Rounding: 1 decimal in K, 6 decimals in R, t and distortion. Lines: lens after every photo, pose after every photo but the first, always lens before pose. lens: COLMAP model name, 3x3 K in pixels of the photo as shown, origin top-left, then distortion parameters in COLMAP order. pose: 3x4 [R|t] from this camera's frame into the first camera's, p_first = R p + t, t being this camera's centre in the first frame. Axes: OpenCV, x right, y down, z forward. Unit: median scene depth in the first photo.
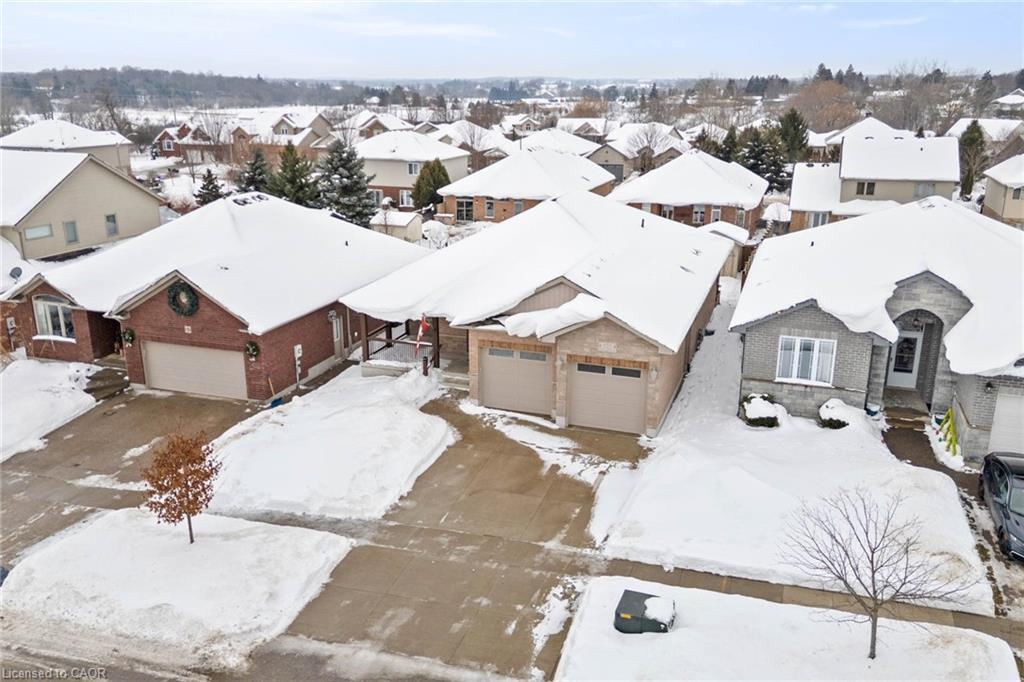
lens RADIAL K [[822.1, 0, 511.8], [0, 822.1, 336.4], [0, 0, 1]] dist [0.045464, -0.016808]
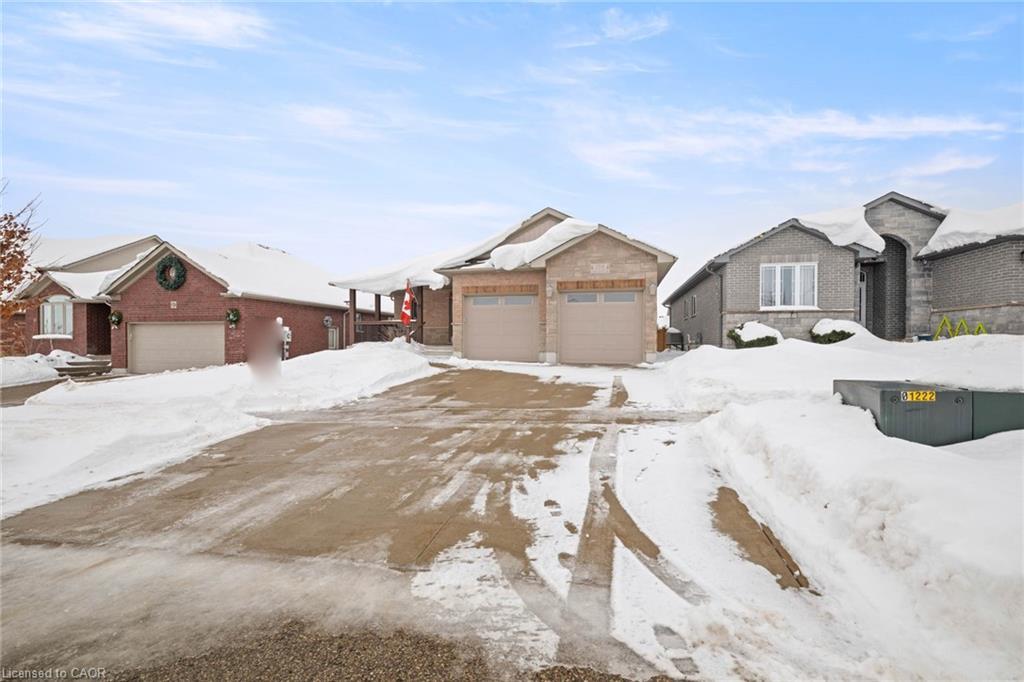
lens RADIAL K [[428.4, 0, 512.4], [0, 428.4, 346.7], [0, 0, 1]] dist [-0.003497, 0.000270]
pose [[0.993527, 0.002763, 0.113558, -0.042052], [0.028476, 0.961723, -0.272540, 0.231099], [-0.109965, 0.274010, 0.955420, 0.545092]]
